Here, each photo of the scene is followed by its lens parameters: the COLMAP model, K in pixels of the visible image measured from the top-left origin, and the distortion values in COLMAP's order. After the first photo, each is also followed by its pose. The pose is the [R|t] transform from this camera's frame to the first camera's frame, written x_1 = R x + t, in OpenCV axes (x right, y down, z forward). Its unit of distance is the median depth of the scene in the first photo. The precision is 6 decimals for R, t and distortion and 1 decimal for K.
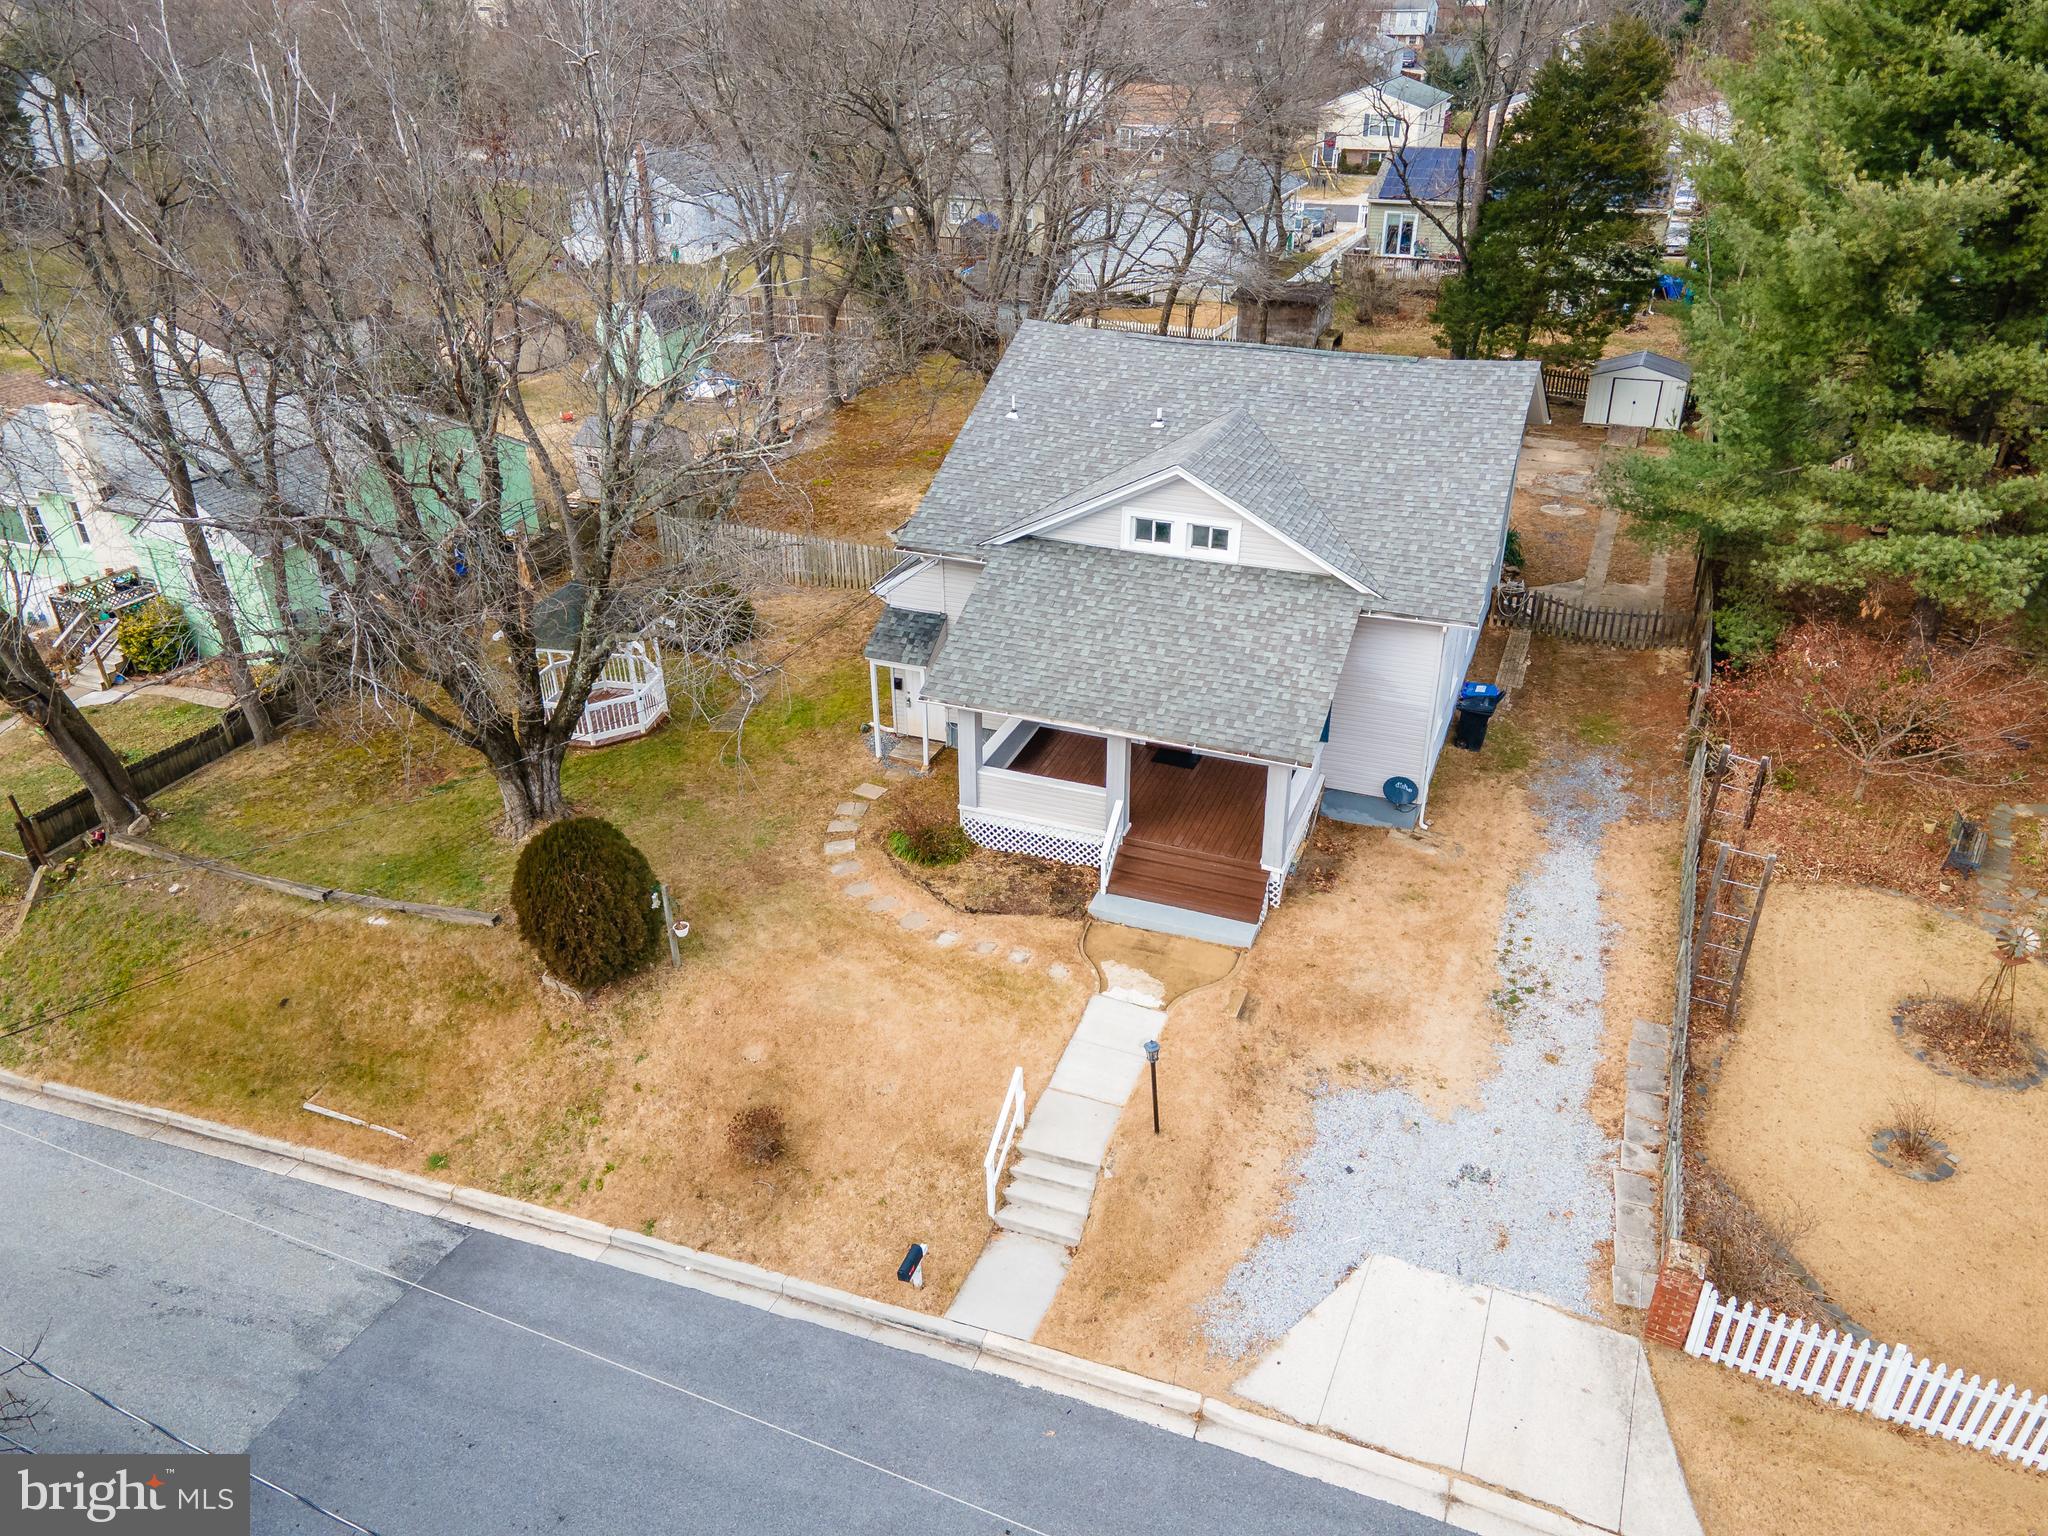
lens RADIAL K [[1465.7, 0, 1024.0], [0, 1465.7, 768.0], [0, 0, 1]] dist [0.054344, -0.000093]
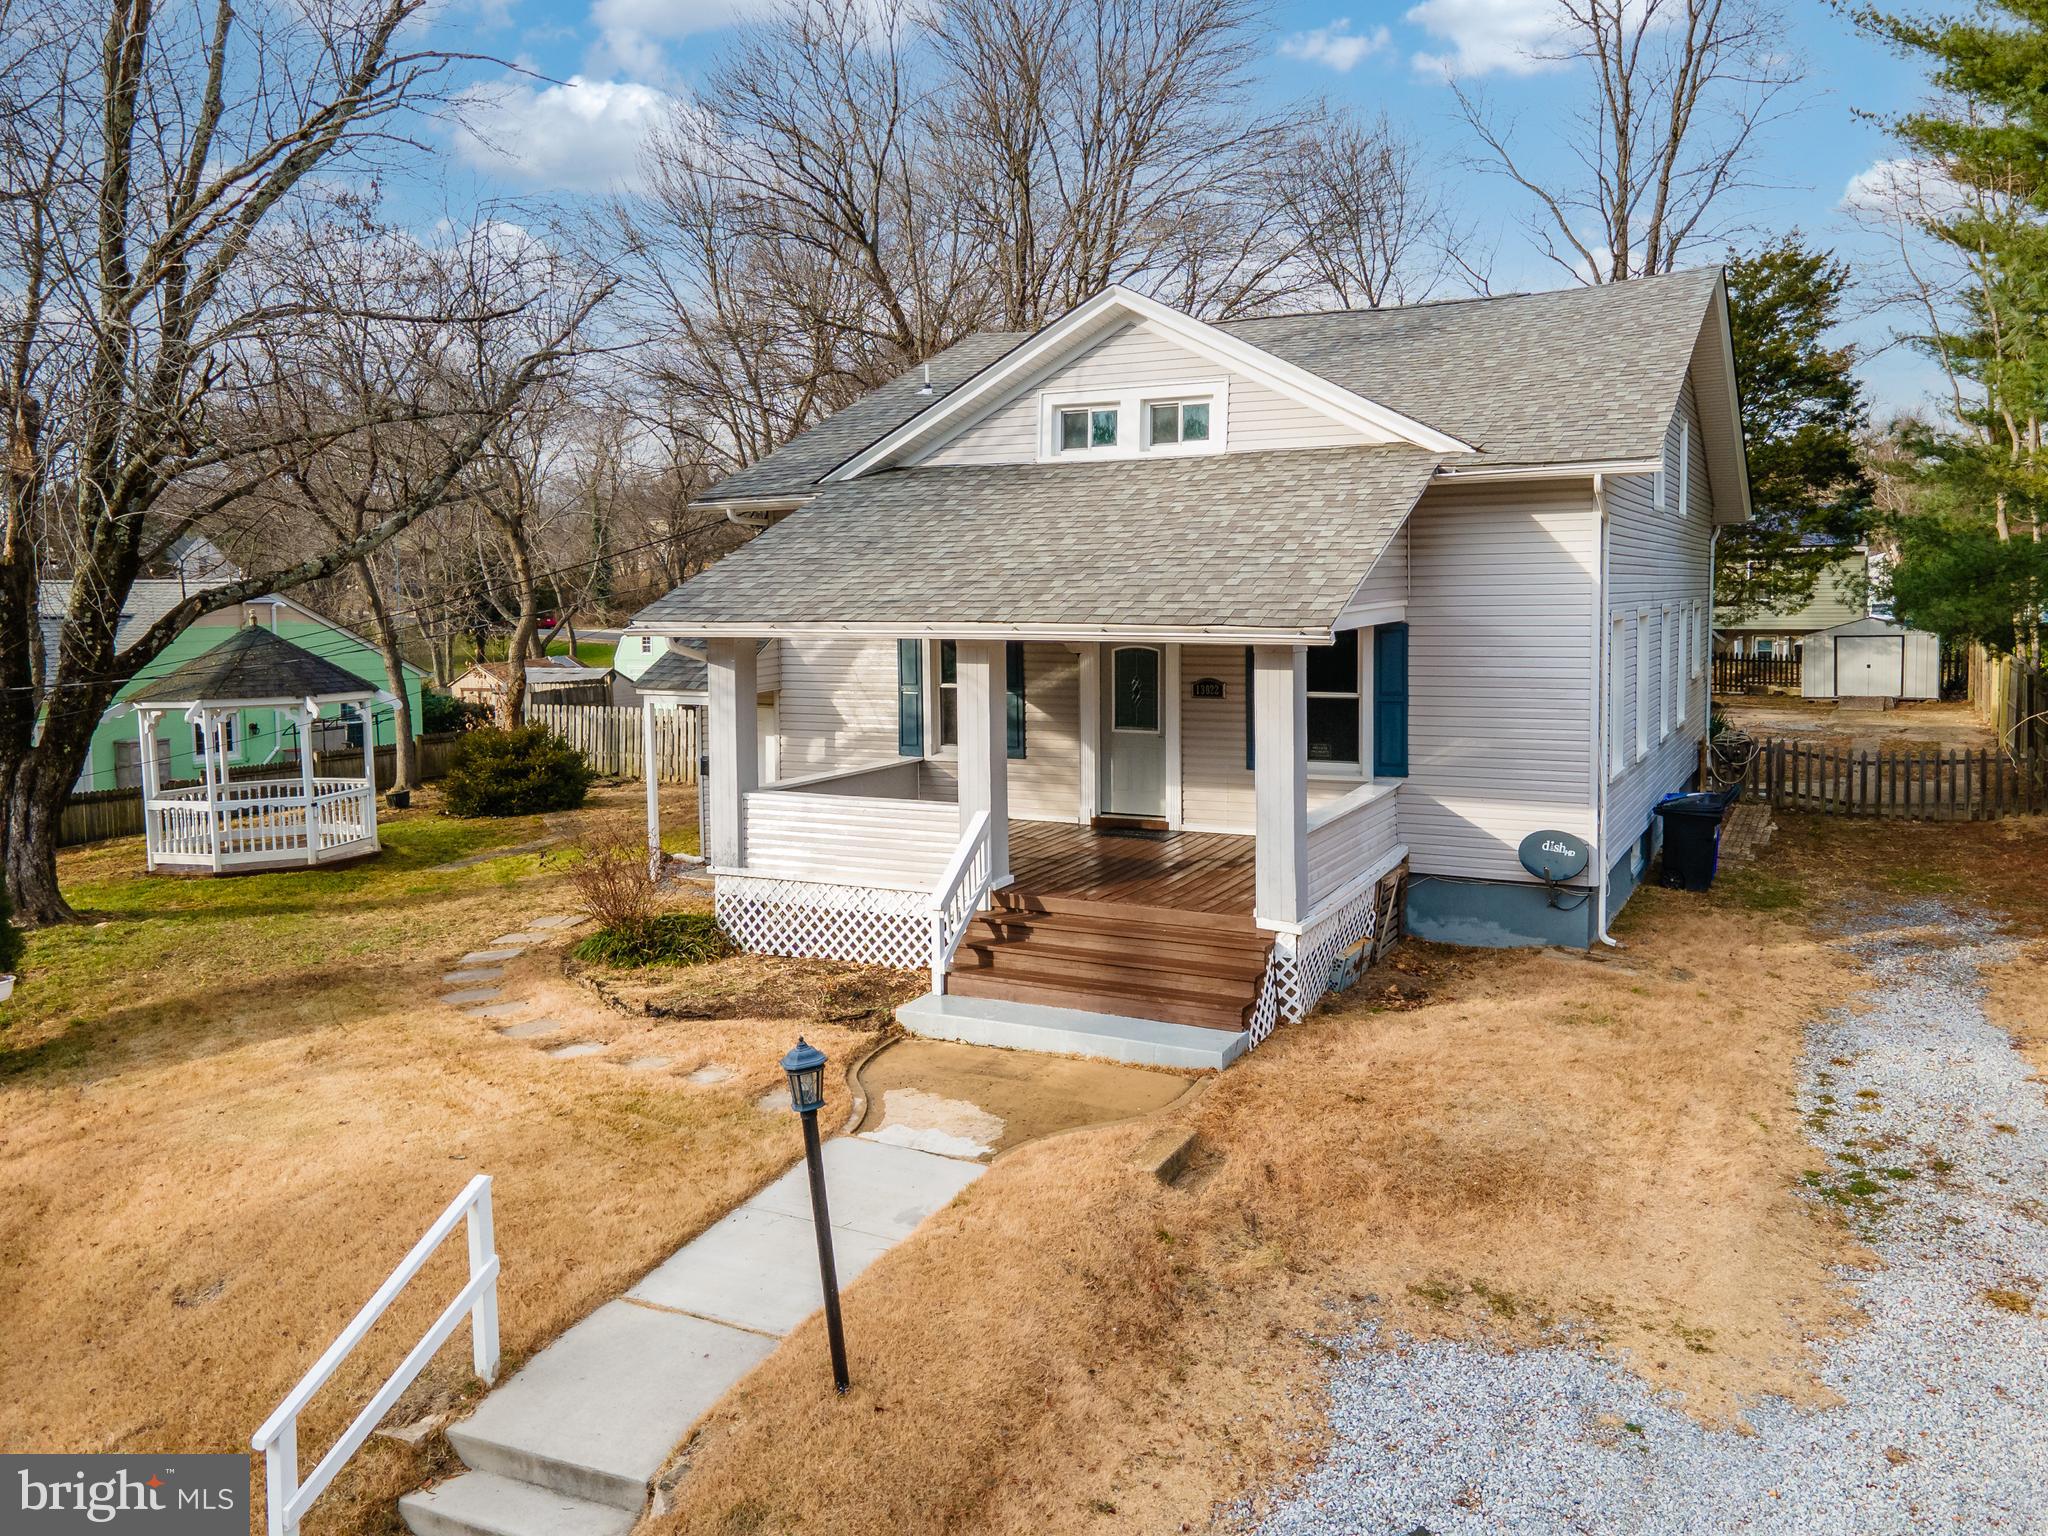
lens RADIAL K [[1474.0, 0, 1077.7], [0, 1474.0, 762.8], [0, 0, 1]] dist [-0.005234, 0.093701]
pose [[0.995624, 0.003532, -0.093379, 0.150198], [-0.040050, 0.918978, -0.392269, 0.210984], [0.084427, 0.394293, 0.915098, 0.544534]]
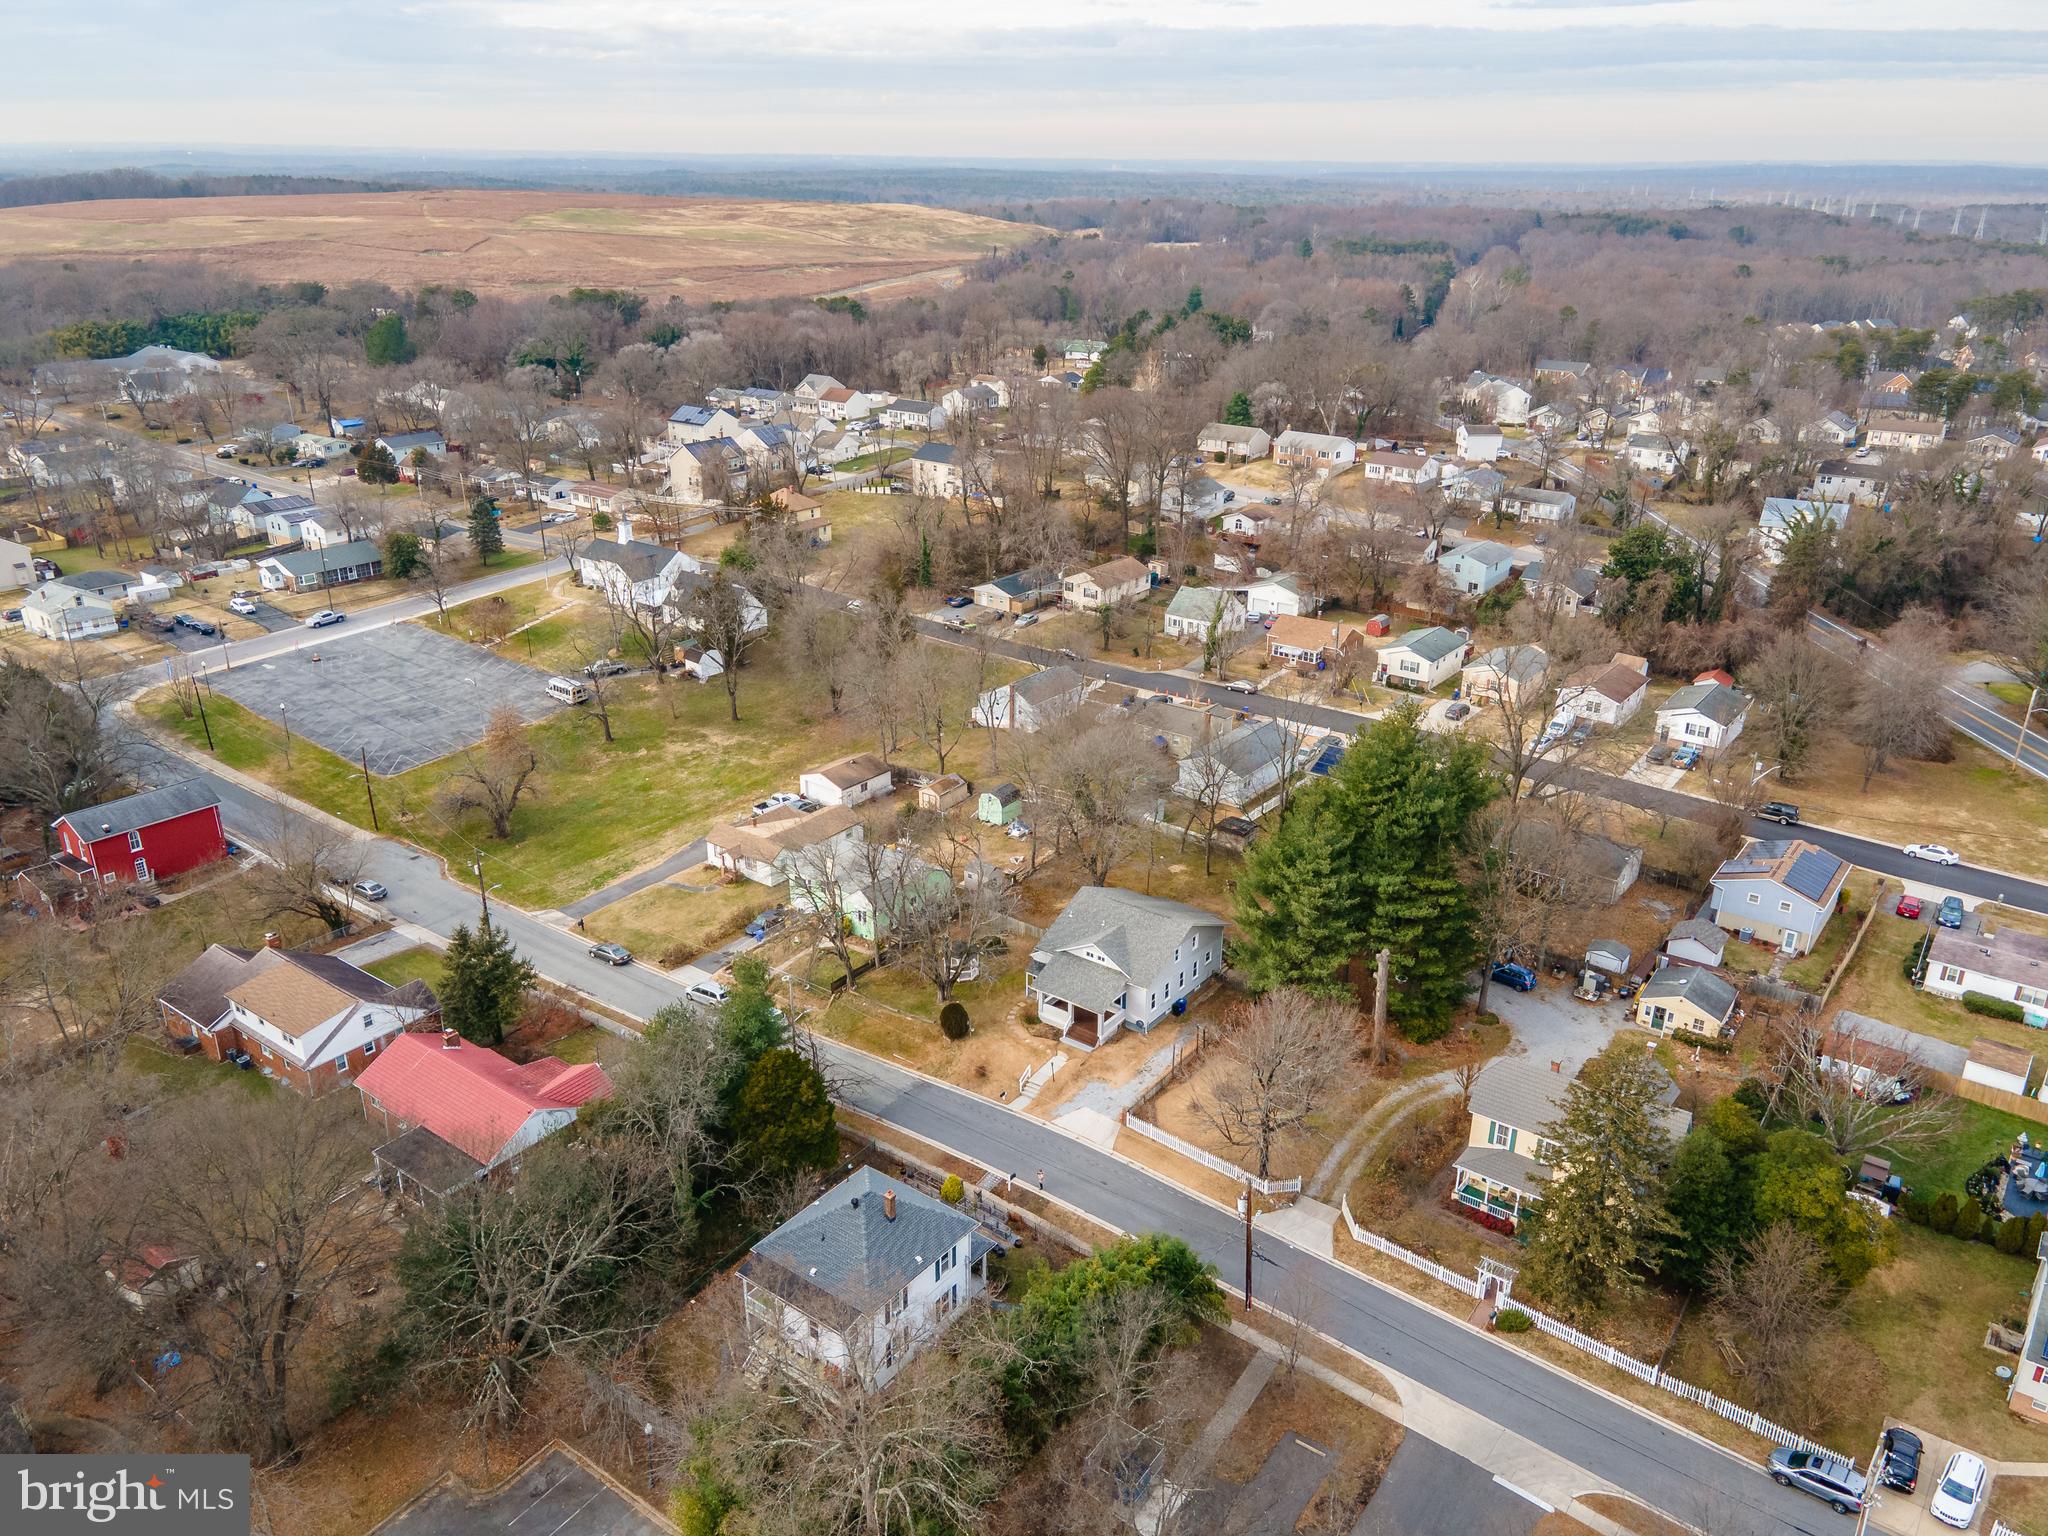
lens RADIAL K [[1465.7, 0, 1024.0], [0, 1465.7, 768.0], [0, 0, 1]] dist [0.054344, -0.000093]
pose [[0.966083, 0.109112, -0.234049, 0.919179], [-0.135356, 0.985826, -0.099121, -0.268051], [0.219916, 0.127439, 0.967159, -3.553894]]
